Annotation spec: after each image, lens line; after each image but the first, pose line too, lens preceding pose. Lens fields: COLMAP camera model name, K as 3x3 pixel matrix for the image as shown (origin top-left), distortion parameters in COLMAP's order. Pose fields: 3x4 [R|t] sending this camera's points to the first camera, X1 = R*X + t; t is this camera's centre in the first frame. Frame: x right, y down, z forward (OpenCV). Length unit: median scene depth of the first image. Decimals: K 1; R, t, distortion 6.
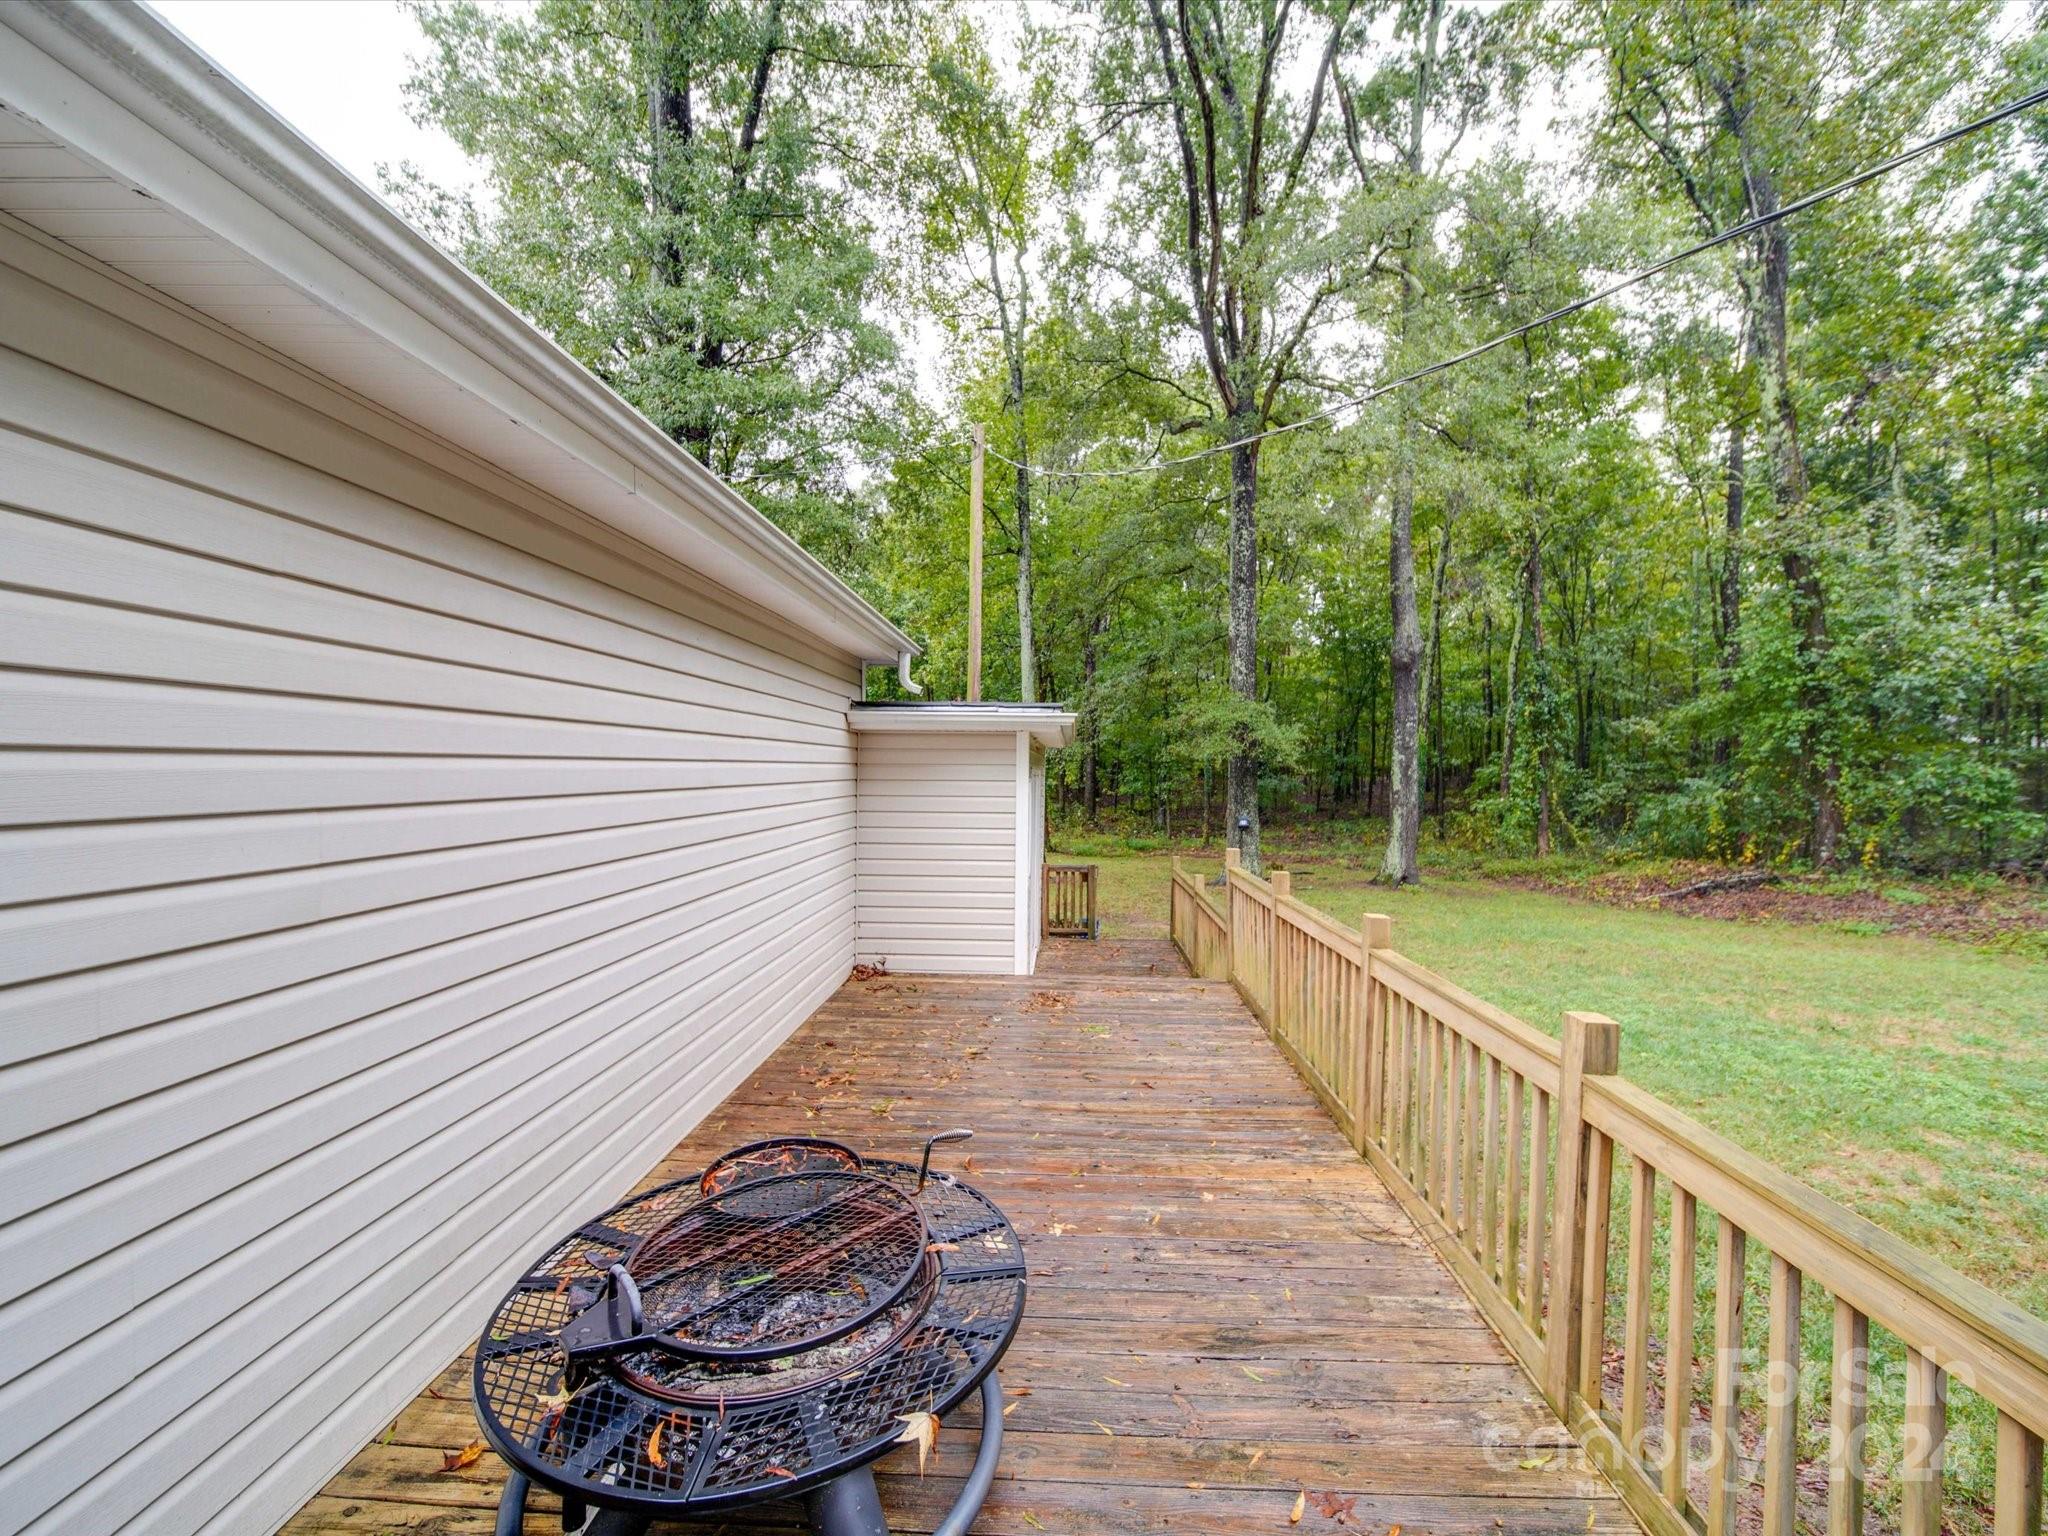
lens RADIAL K [[815.3, 0, 1035.5], [0, 815.3, 767.5], [0, 0, 1]] dist [-0.000280, -0.000985]
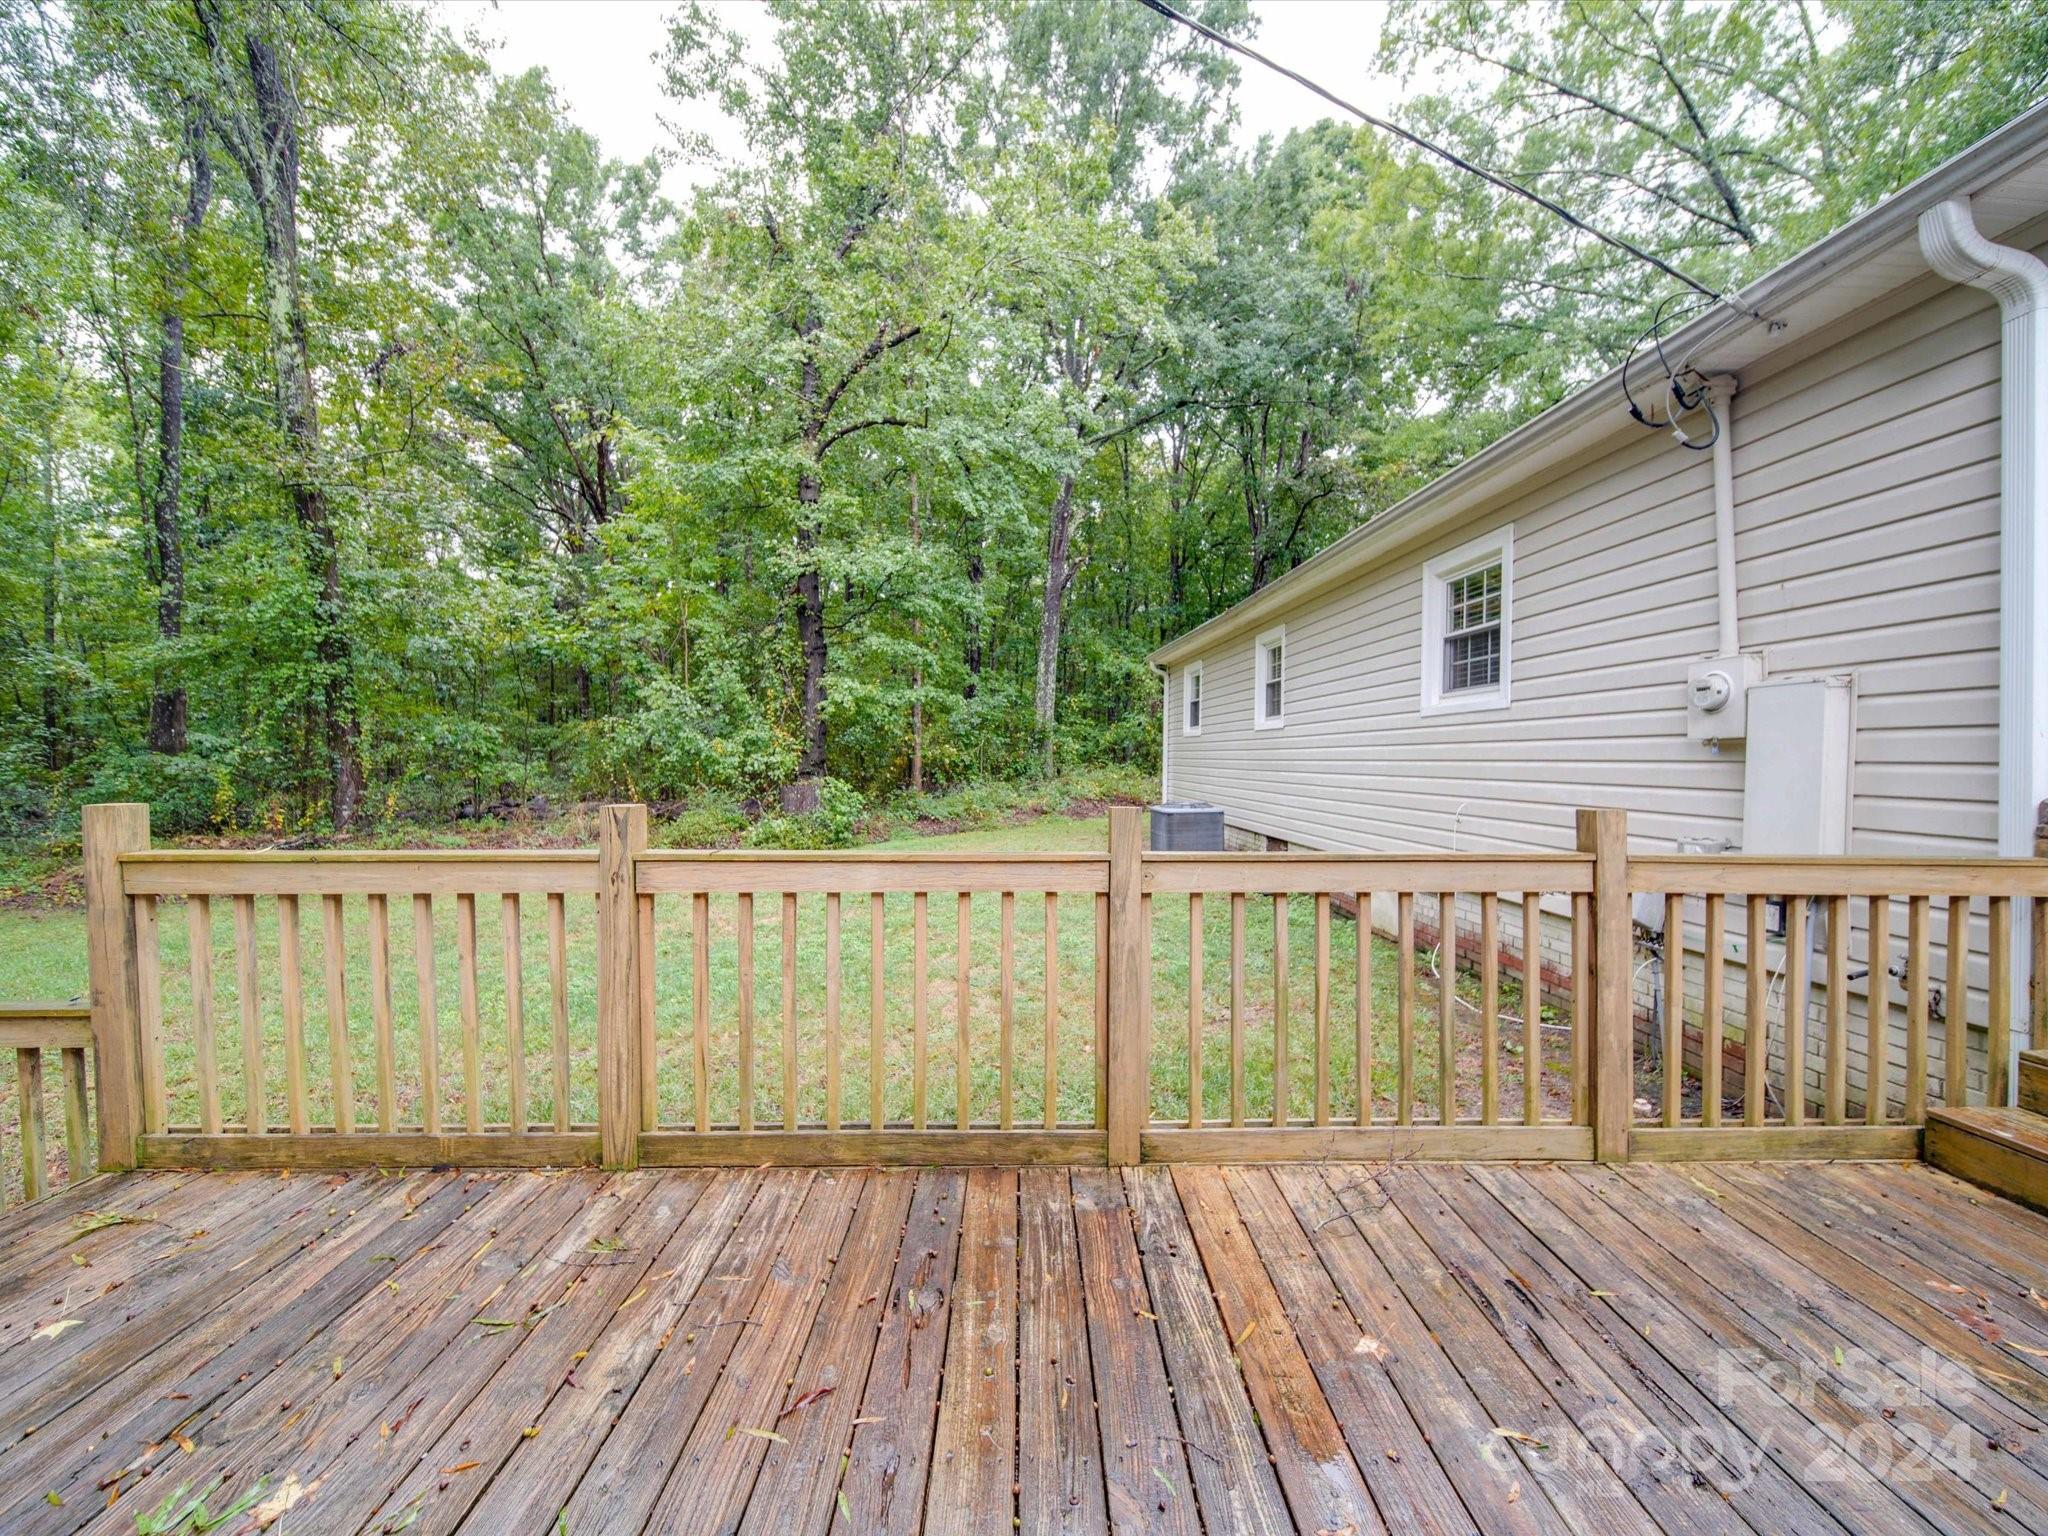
lens RADIAL K [[815.3, 0, 1035.5], [0, 815.3, 767.5], [0, 0, 1]] dist [-0.000280, -0.000985]
pose [[-0.057740, -0.023007, 0.998067, -0.052353], [-0.002124, 0.999735, 0.022922, 0.028036], [-0.998329, -0.000796, -0.057773, 0.231925]]
